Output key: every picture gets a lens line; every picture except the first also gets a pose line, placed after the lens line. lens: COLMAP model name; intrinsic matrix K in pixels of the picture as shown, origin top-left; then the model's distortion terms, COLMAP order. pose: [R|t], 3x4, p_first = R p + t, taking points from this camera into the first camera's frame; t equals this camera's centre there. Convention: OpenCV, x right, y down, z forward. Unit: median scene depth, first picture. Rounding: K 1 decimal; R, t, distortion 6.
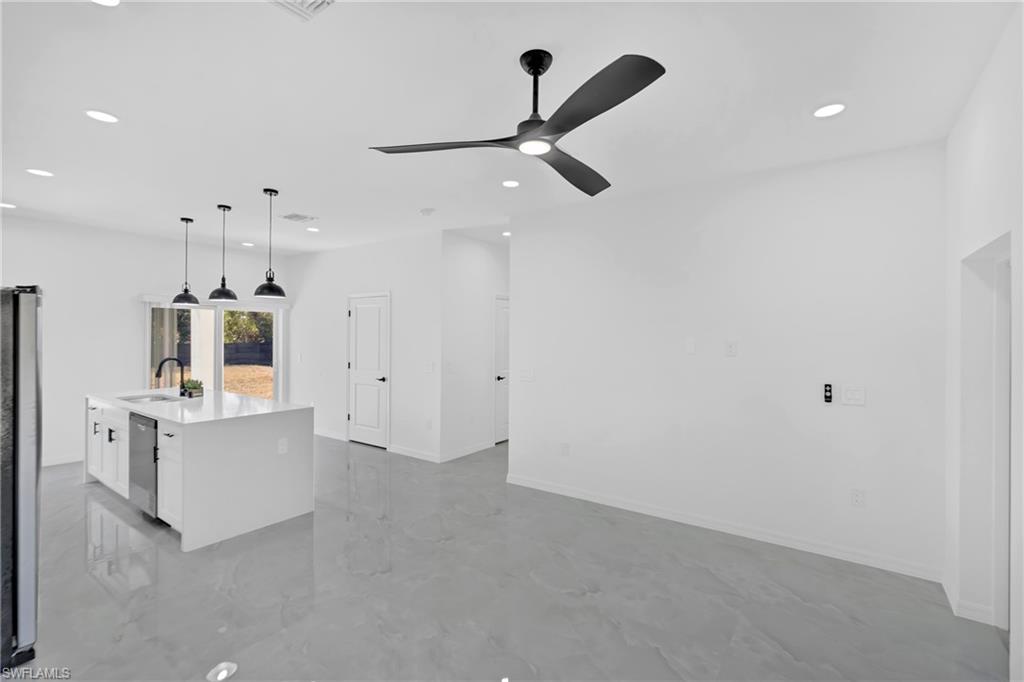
lens RADIAL K [[462.1, 0, 513.5], [0, 462.1, 337.4], [0, 0, 1]] dist [-0.010263, 0.003705]
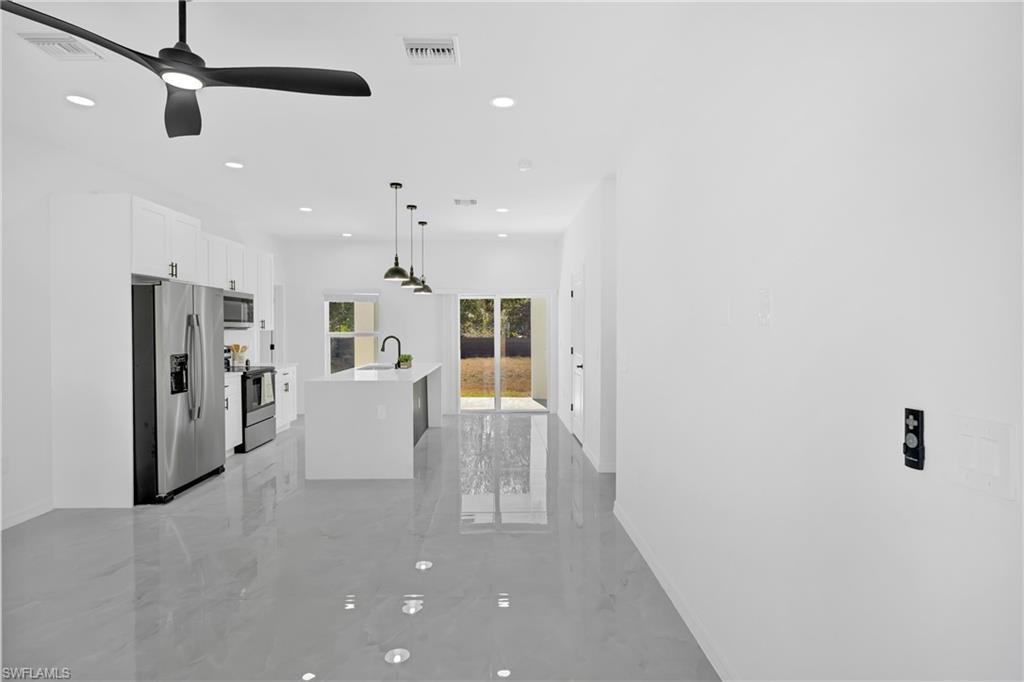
lens RADIAL K [[518.4, 0, 501.7], [0, 518.4, 338.1], [0, 0, 1]] dist [0.001054, -0.001392]
pose [[0.587160, 0.006529, -0.809444, 0.577231], [0.002496, 0.999948, 0.009876, 0.037276], [0.809467, -0.007819, 0.587114, 0.420529]]
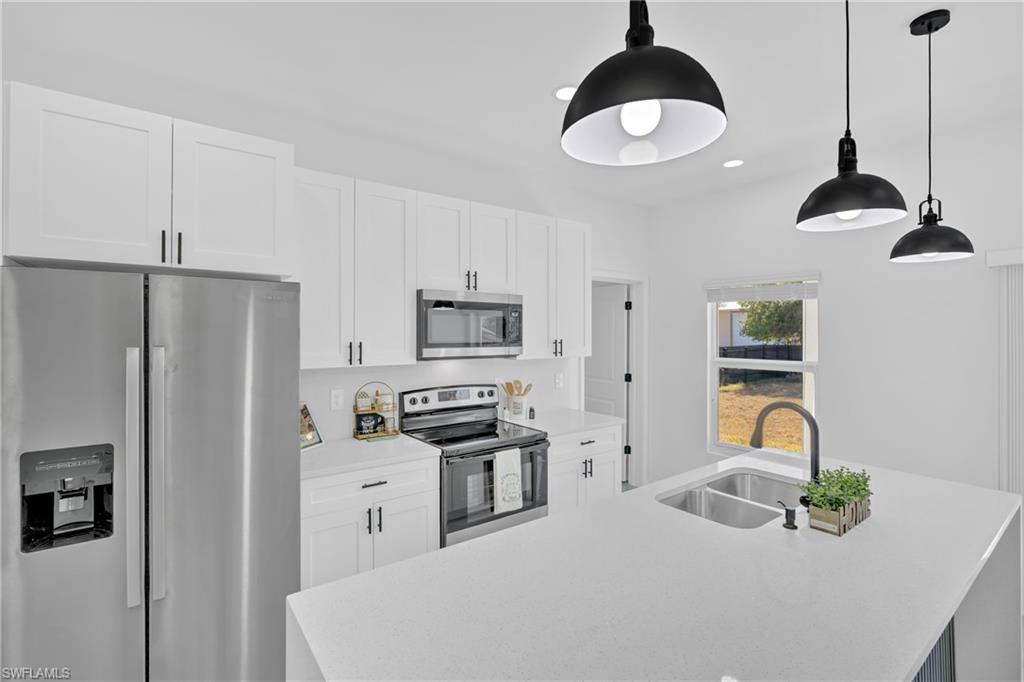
lens RADIAL K [[462.1, 0, 508.7], [0, 462.1, 331.5], [0, 0, 1]] dist [-0.010263, 0.003705]
pose [[-0.308292, -0.010127, -0.951238, -0.308806], [-0.006815, 0.999941, -0.008437, -0.009665], [0.951267, 0.003881, -0.308343, 0.907287]]
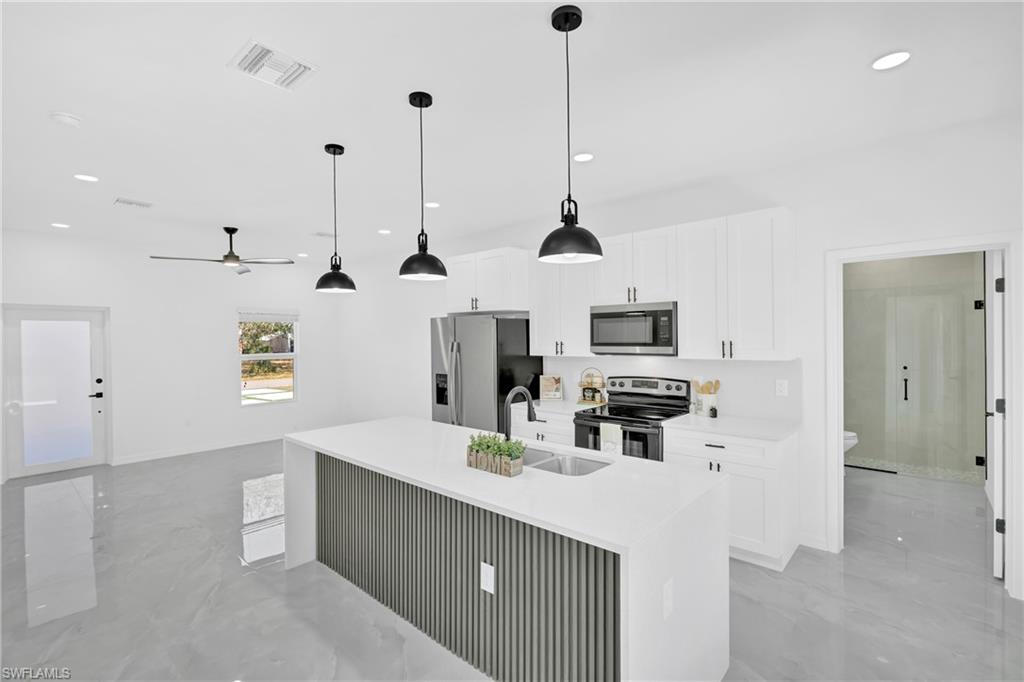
lens RADIAL K [[462.1, 0, 508.3], [0, 462.1, 340.8], [0, 0, 1]] dist [-0.010263, 0.003705]
pose [[-0.993774, 0.001936, 0.111399, -0.796892], [0.003201, 0.999932, 0.011176, -0.012970], [-0.111370, 0.011463, -0.993713, 1.537014]]
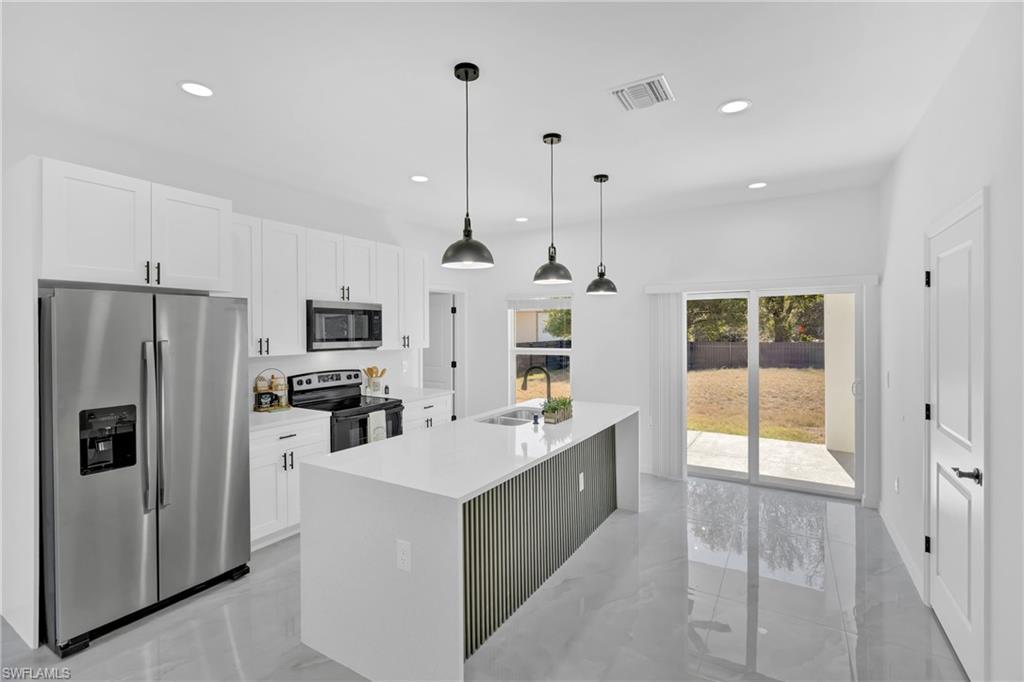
lens RADIAL K [[462.1, 0, 507.6], [0, 462.1, 334.0], [0, 0, 1]] dist [-0.010263, 0.003705]
pose [[0.068403, 0.000276, -0.997658, 0.013560], [0.000129, 1.000000, 0.000285, -0.007443], [0.997658, -0.000148, 0.068403, 0.909045]]
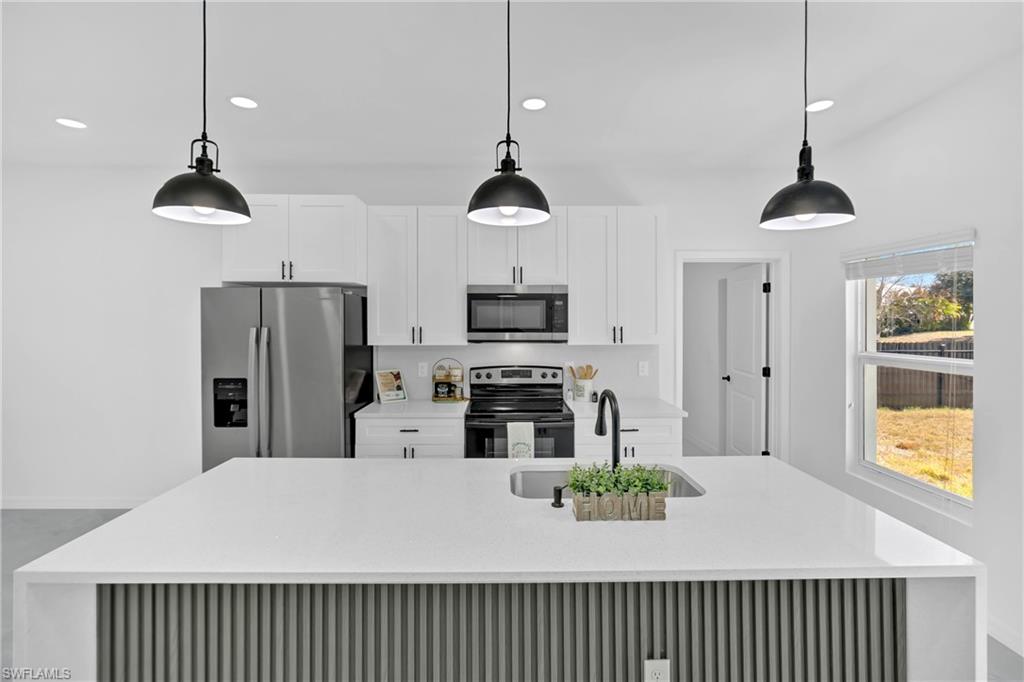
lens RADIAL K [[468.2, 0, 511.6], [0, 468.2, 315.3], [0, 0, 1]] dist [-0.018853, 0.000705]
pose [[-0.805082, -0.014111, -0.592996, -0.457466], [-0.008426, 0.999888, -0.012353, -0.010767], [0.593104, -0.004949, -0.805111, 1.275924]]
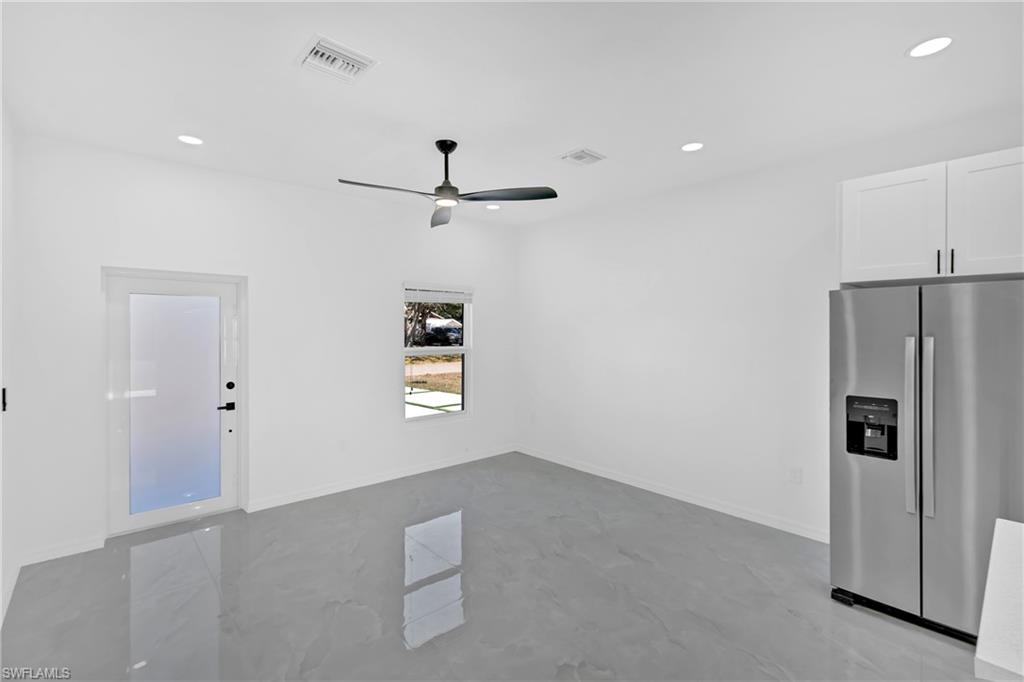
lens RADIAL K [[462.1, 0, 507.7], [0, 462.1, 330.9], [0, 0, 1]] dist [-0.010263, 0.003705]
pose [[-0.975371, -0.009315, 0.220374, -0.226848], [-0.006888, 0.999907, 0.011781, -0.008023], [-0.220463, 0.009973, -0.975344, 1.128363]]
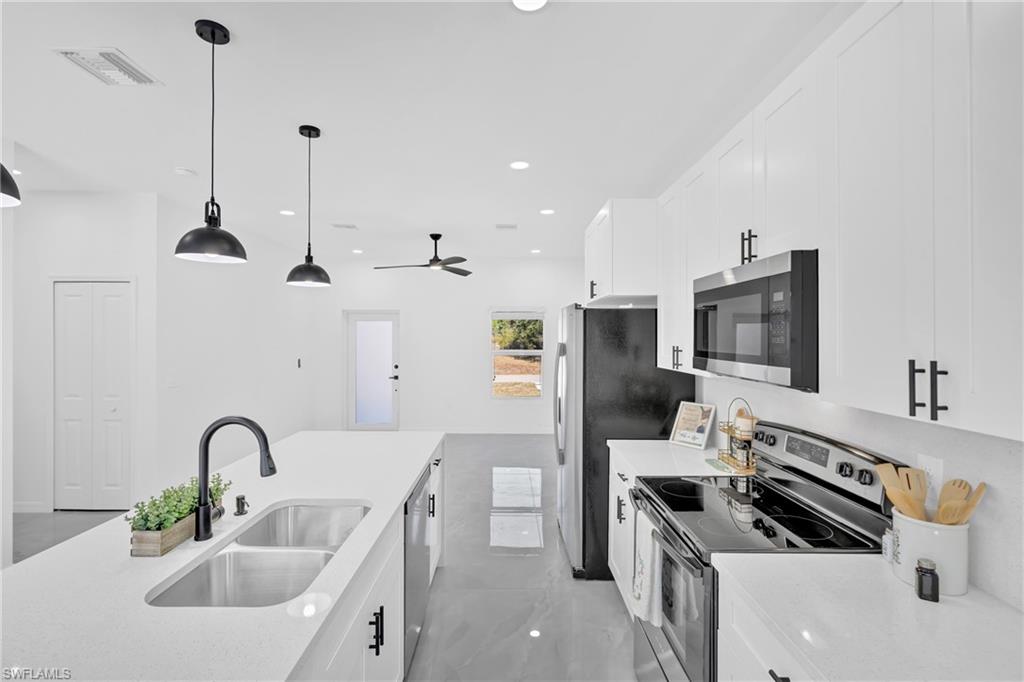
lens RADIAL K [[463.6, 0, 508.8], [0, 463.6, 338.7], [0, 0, 1]] dist [0.003105, -0.000049]
pose [[-0.578574, -0.012184, 0.815539, -1.135220], [-0.002192, 0.999908, 0.013383, -0.015841], [-0.815627, 0.005956, -0.578548, 1.039656]]
